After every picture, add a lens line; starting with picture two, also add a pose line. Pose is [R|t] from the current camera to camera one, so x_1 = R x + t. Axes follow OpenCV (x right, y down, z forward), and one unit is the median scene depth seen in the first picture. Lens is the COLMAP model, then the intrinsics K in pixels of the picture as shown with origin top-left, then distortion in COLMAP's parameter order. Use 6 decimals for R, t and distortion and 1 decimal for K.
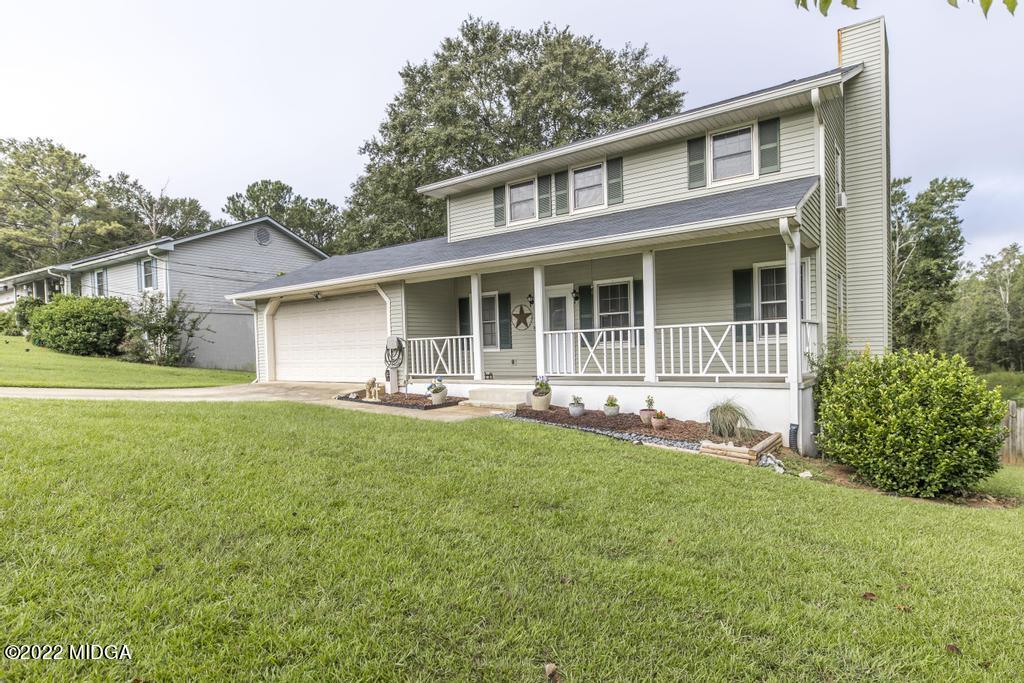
lens RADIAL K [[571.7, 0, 502.8], [0, 571.7, 357.1], [0, 0, 1]] dist [-0.003955, 0.000233]
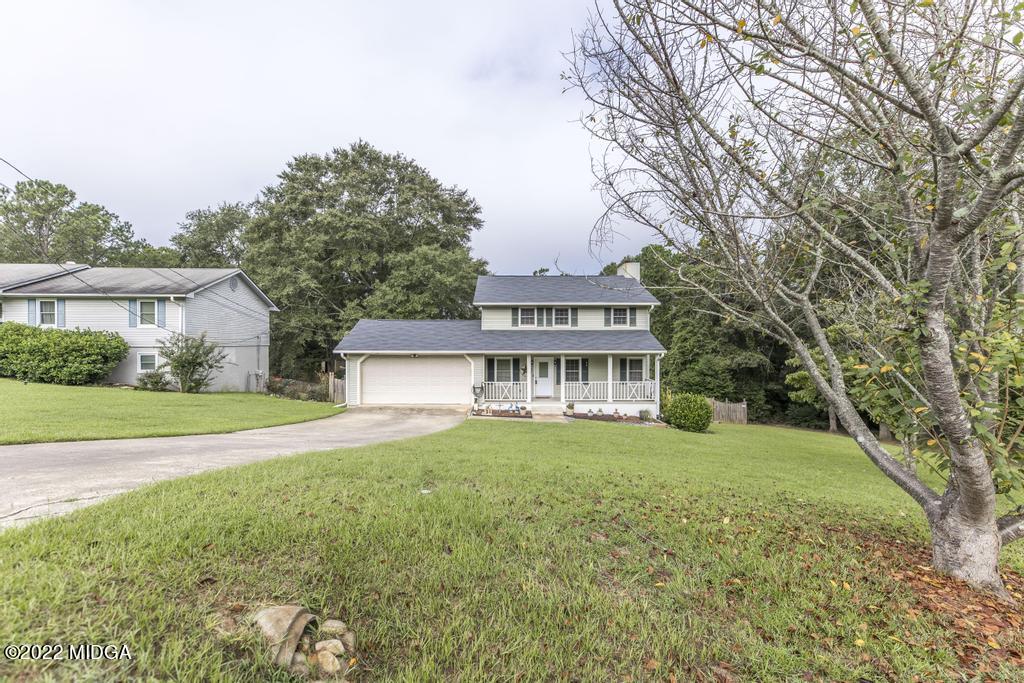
lens RADIAL K [[442.7, 0, 514.0], [0, 442.7, 339.1], [0, 0, 1]] dist [-0.001974, 0.000027]
pose [[0.787678, 0.035546, 0.615060, -1.119910], [-0.016391, 0.999190, -0.036755, -0.136081], [-0.615869, 0.018870, 0.787623, -0.312467]]
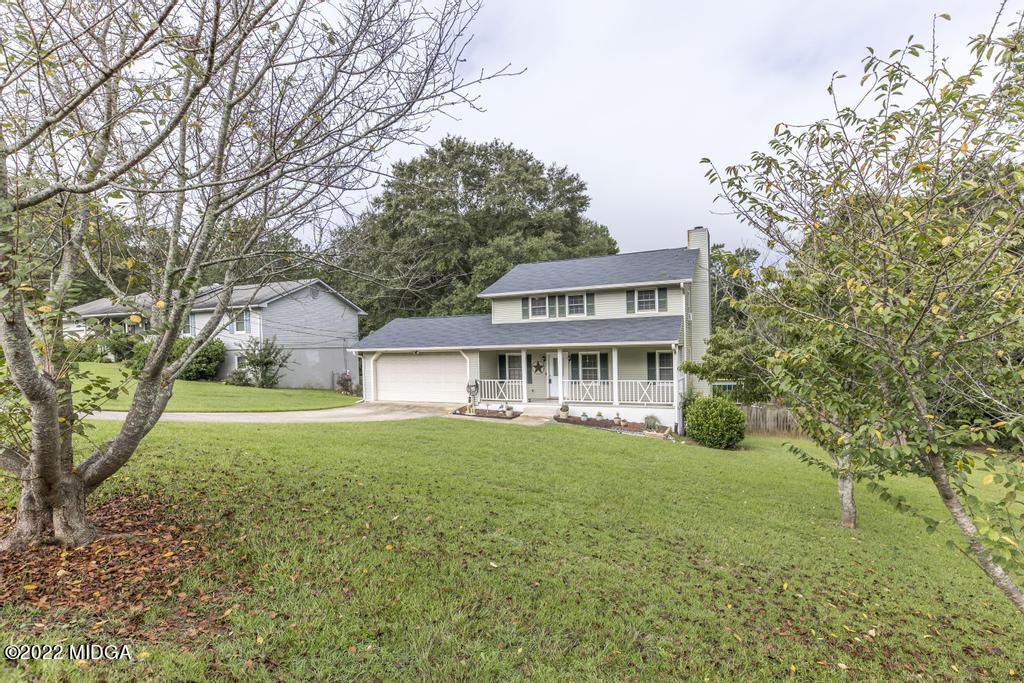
lens RADIAL K [[504.8, 0, 511.2], [0, 504.8, 347.9], [0, 0, 1]] dist [0.000119, -0.000027]
pose [[0.976668, 0.003041, 0.214735, -0.451366], [-0.000081, 0.999905, -0.013793, -0.121401], [-0.214757, 0.013453, 0.976575, -0.677420]]
